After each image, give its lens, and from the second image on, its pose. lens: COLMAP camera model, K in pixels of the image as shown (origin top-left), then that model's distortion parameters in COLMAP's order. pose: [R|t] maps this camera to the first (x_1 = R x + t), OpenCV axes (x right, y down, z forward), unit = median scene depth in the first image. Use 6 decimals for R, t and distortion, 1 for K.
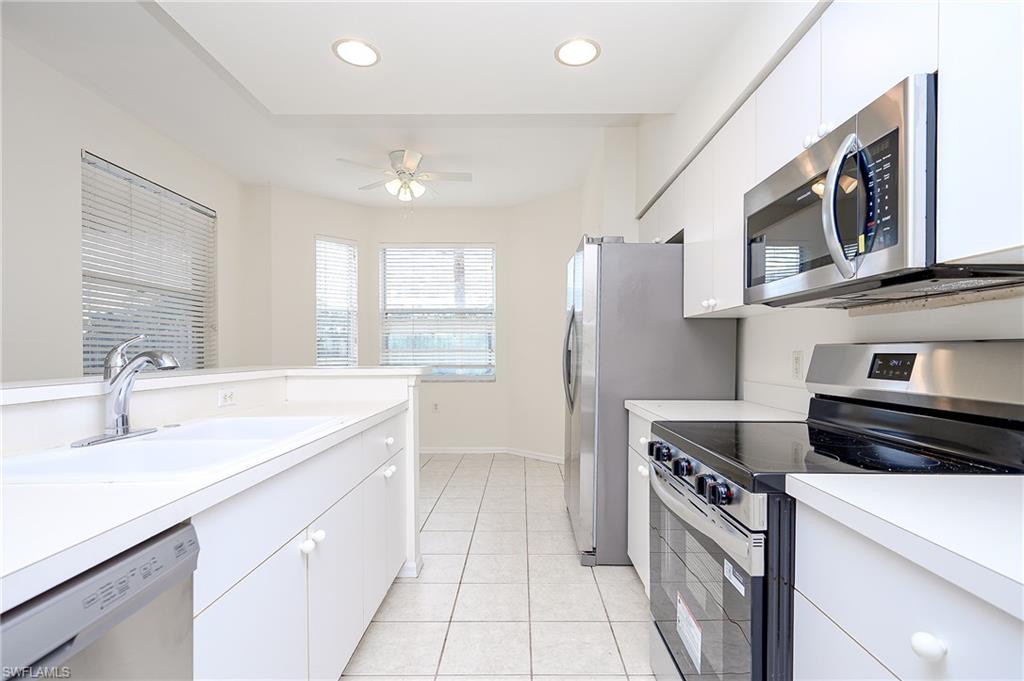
lens RADIAL K [[481.3, 0, 512.5], [0, 481.3, 356.8], [0, 0, 1]] dist [0.001143, -0.000233]
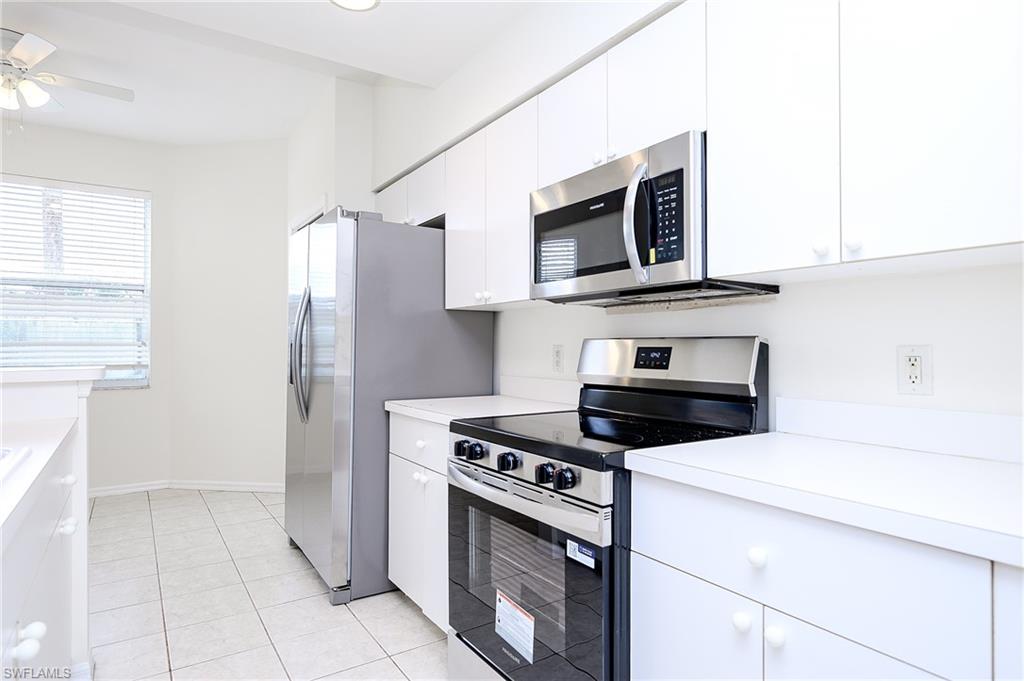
lens RADIAL K [[581.0, 0, 512.0], [0, 581.0, 340.5], [0, 0, 1]] dist [-0.000797, -0.000715]
pose [[0.829474, 0.005142, 0.558521, -0.240906], [0.005842, 0.999823, -0.017880, 0.000482], [-0.558515, 0.018094, 0.829297, -0.002683]]
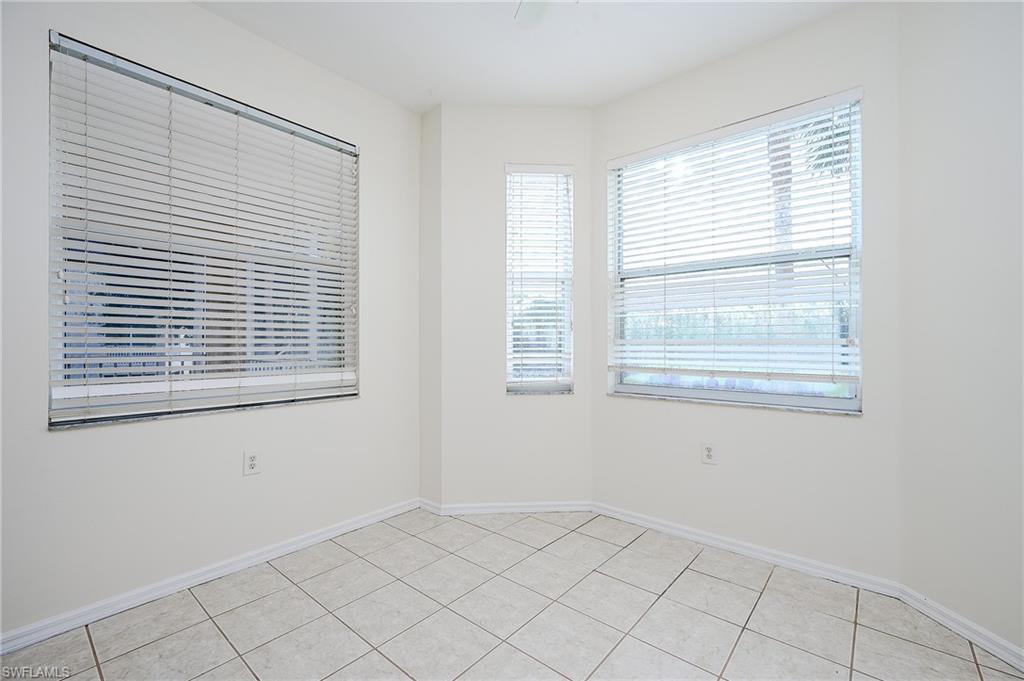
lens RADIAL K [[424.8, 0, 512.0], [0, 424.8, 340.5], [0, 0, 1]] dist [-0.001958, -0.000267]
pose [[0.760424, -0.001433, -0.649425, -0.092683], [-0.009522, 0.999865, -0.013355, -0.022748], [0.649357, 0.016339, 0.760308, 1.808476]]
